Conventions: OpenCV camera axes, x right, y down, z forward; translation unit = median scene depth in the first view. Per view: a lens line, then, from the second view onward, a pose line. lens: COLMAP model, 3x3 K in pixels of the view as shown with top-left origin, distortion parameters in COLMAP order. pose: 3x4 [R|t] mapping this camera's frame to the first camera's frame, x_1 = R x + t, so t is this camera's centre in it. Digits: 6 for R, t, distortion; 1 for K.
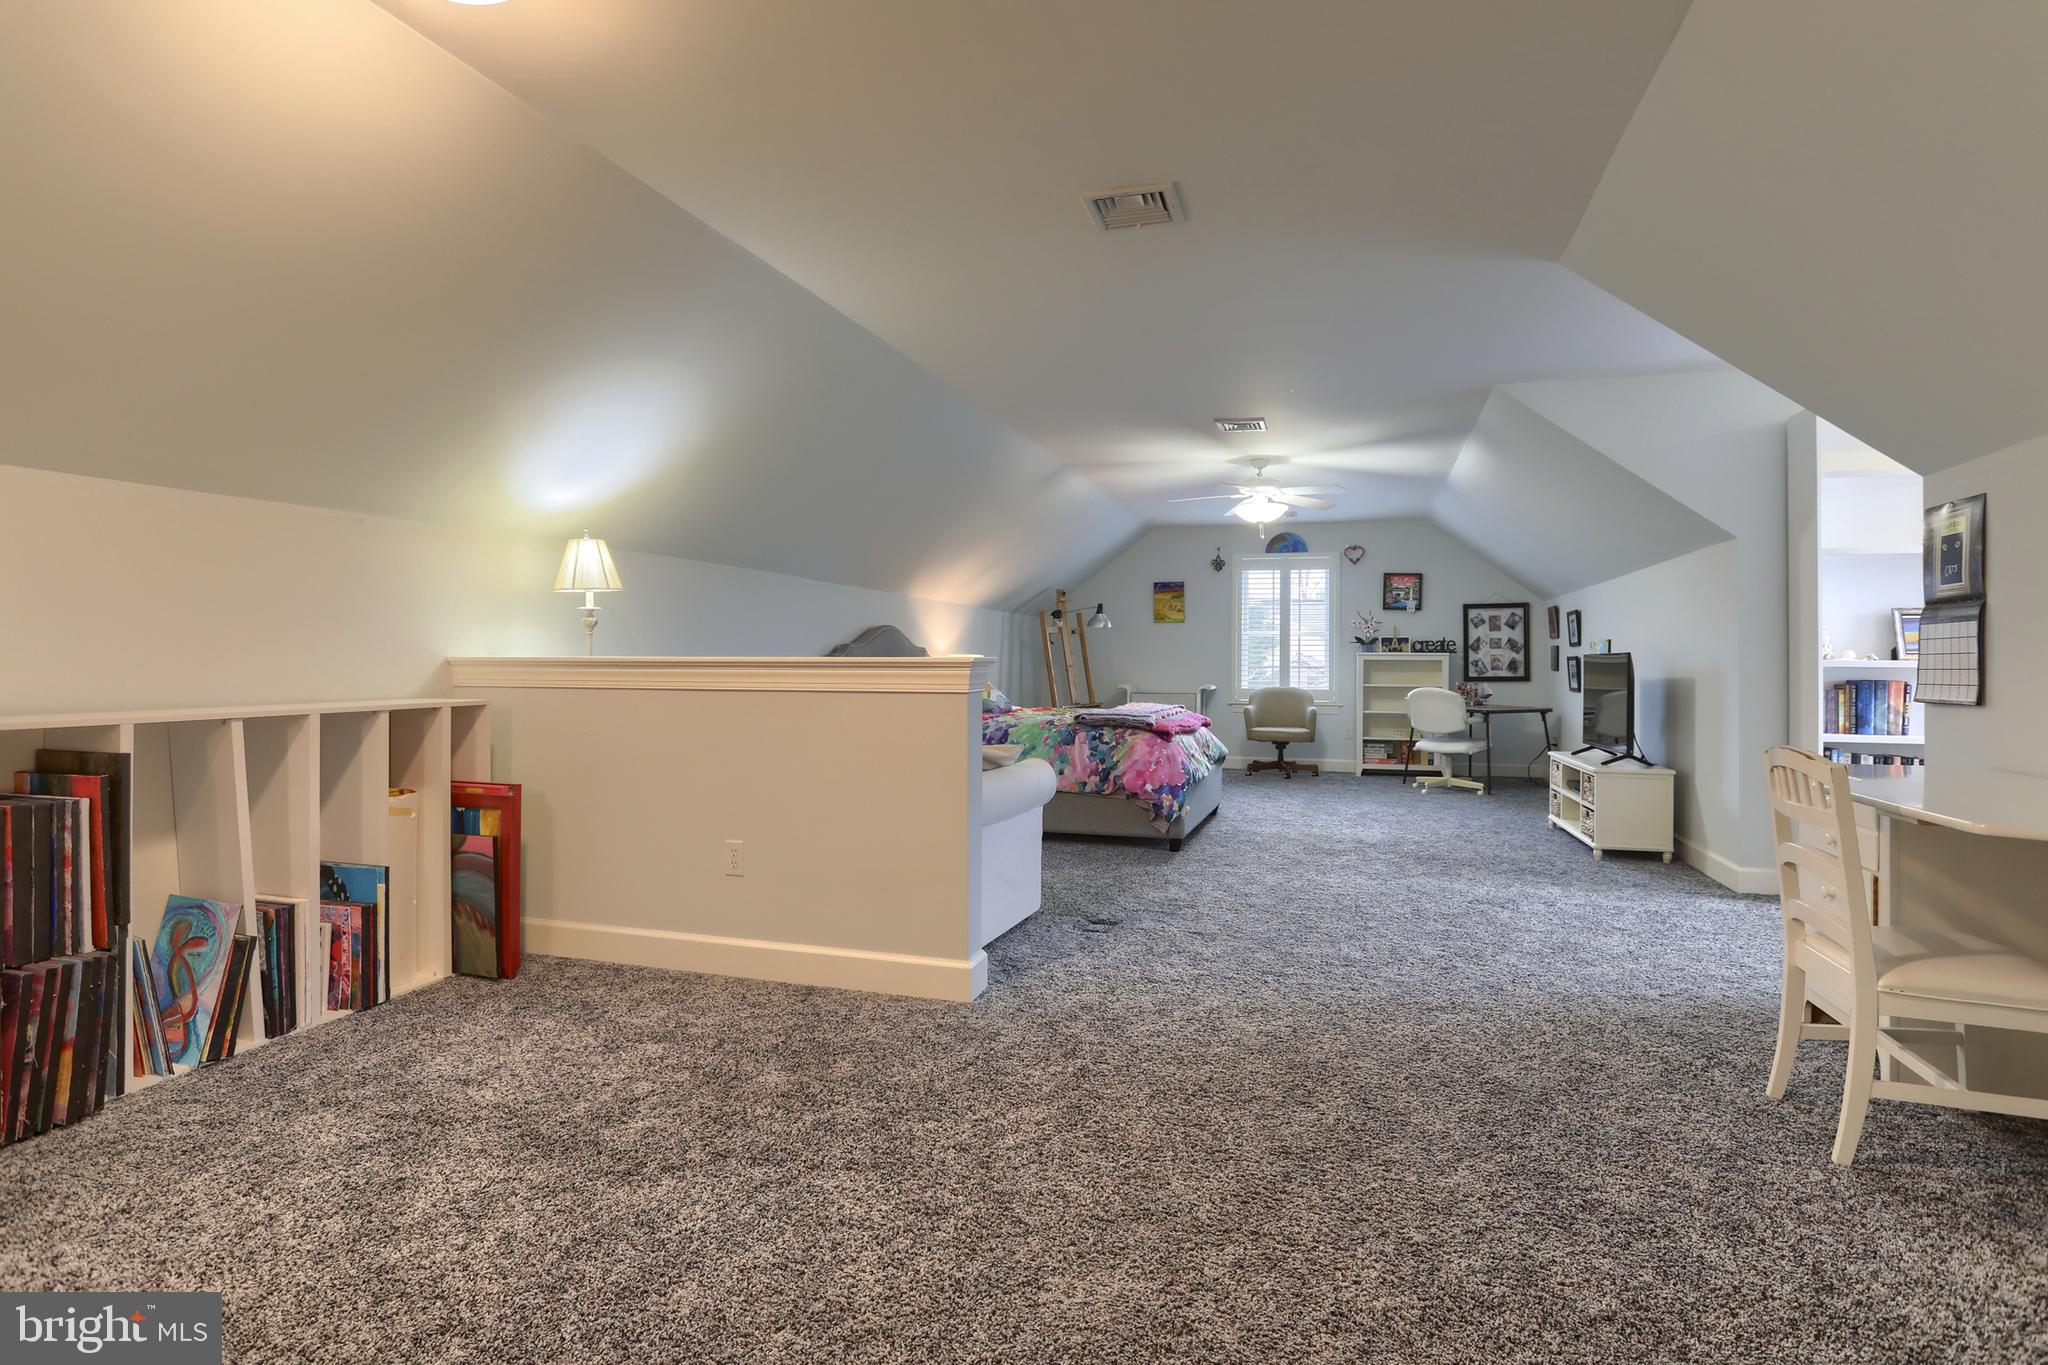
lens RADIAL K [[1064.3, 0, 1029.2], [0, 1064.3, 672.8], [0, 0, 1]] dist [-0.039314, 0.001479]
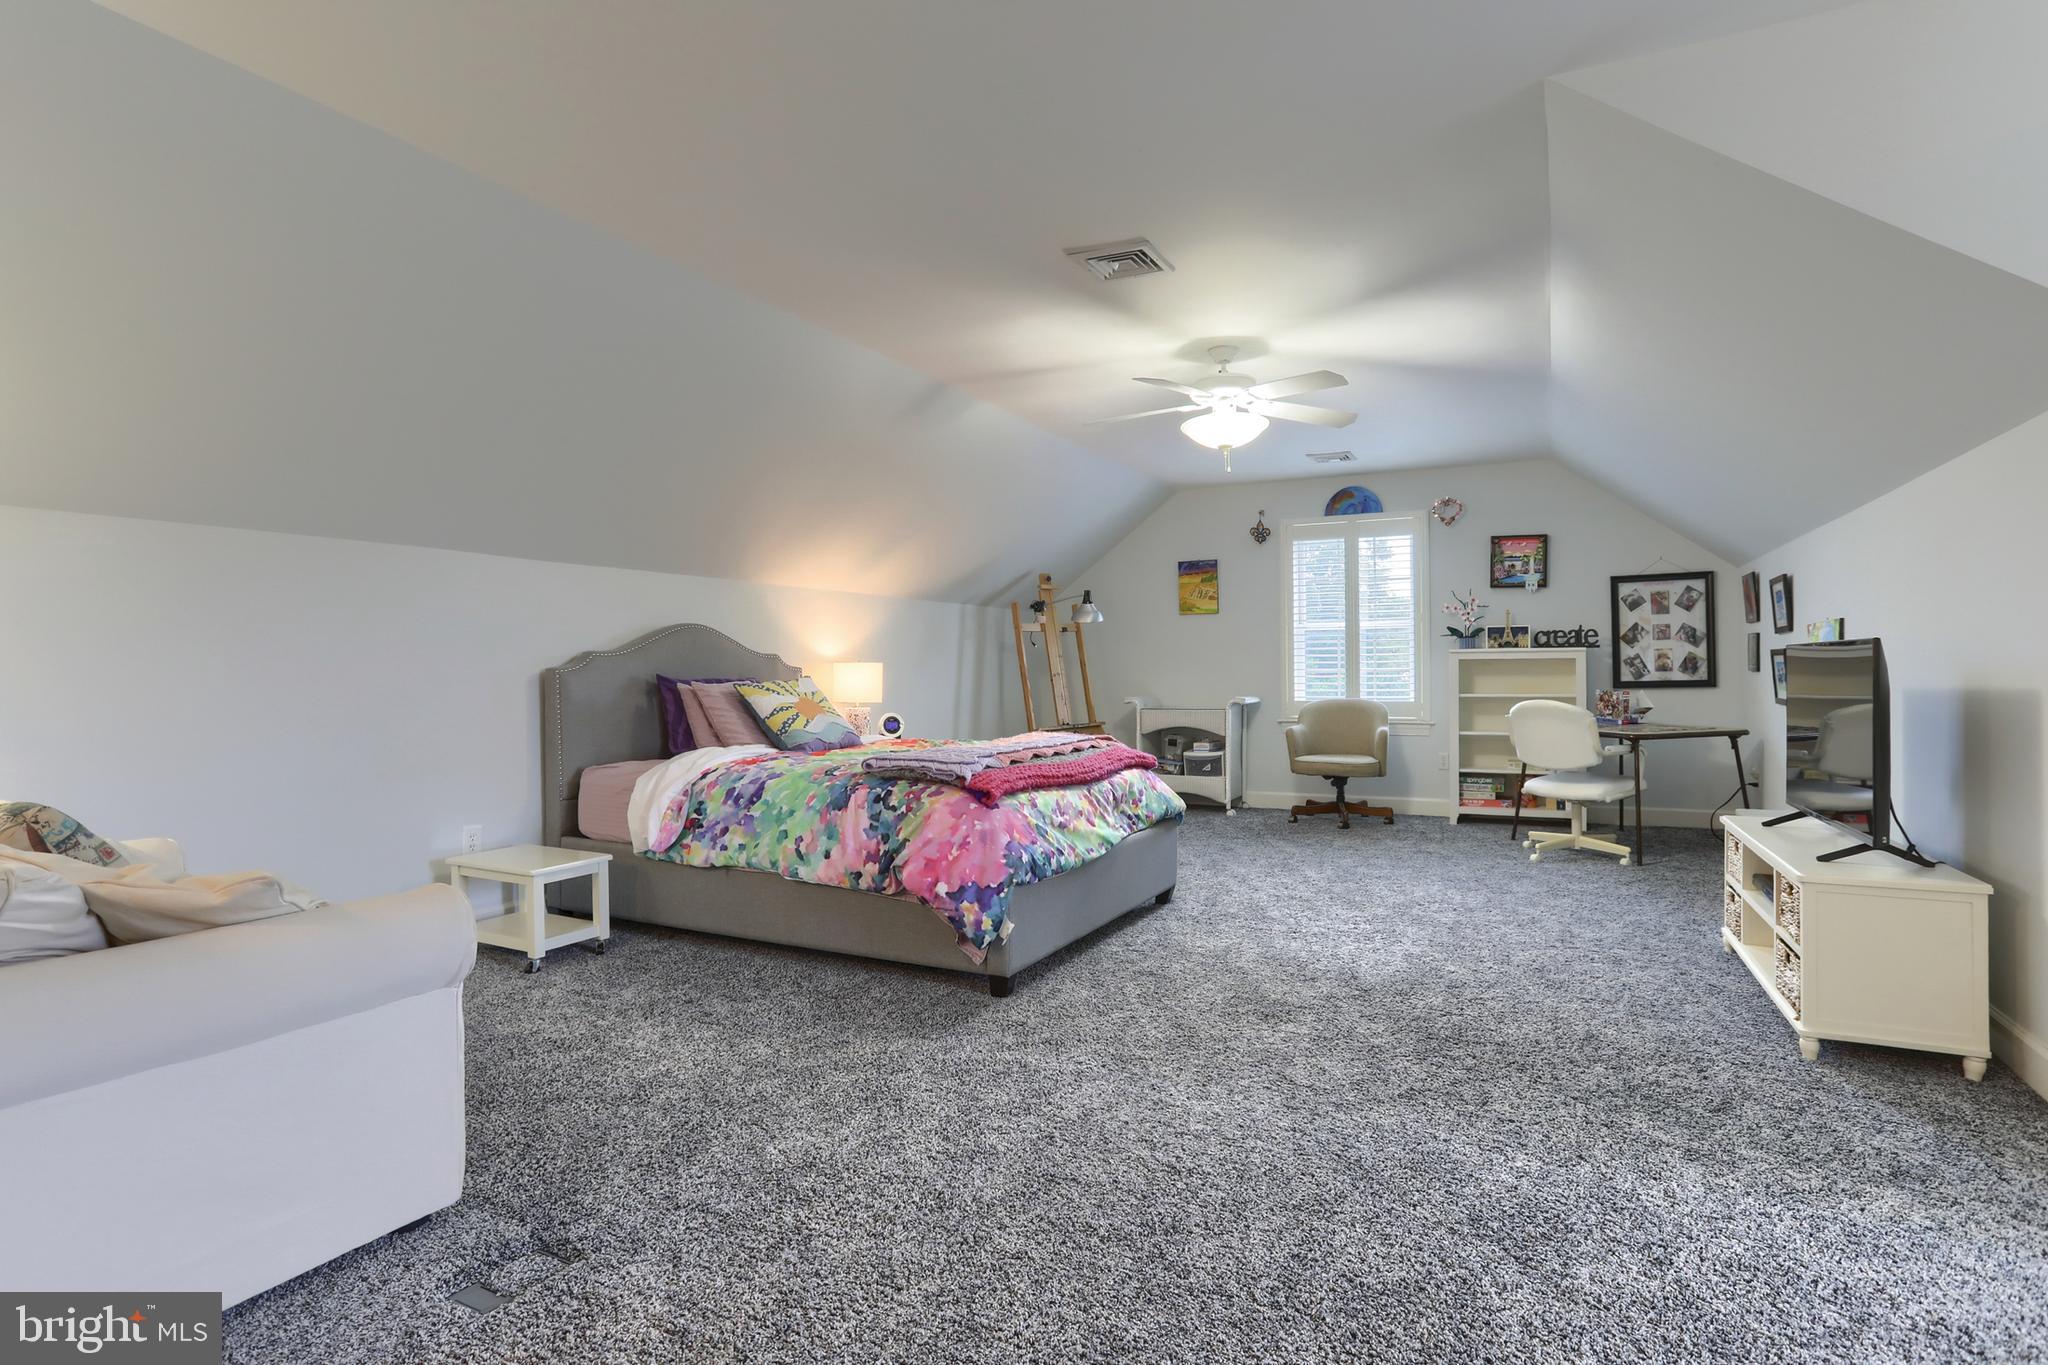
lens RADIAL K [[1074.8, 0, 1024.0], [0, 1074.8, 682.5], [0, 0, 1]] dist [-0.026876, 0.019431]
pose [[0.986594, -0.013375, -0.162642, 0.152132], [0.014035, 0.999897, 0.002907, -0.003113], [0.162587, -0.005151, 0.986681, 0.261013]]
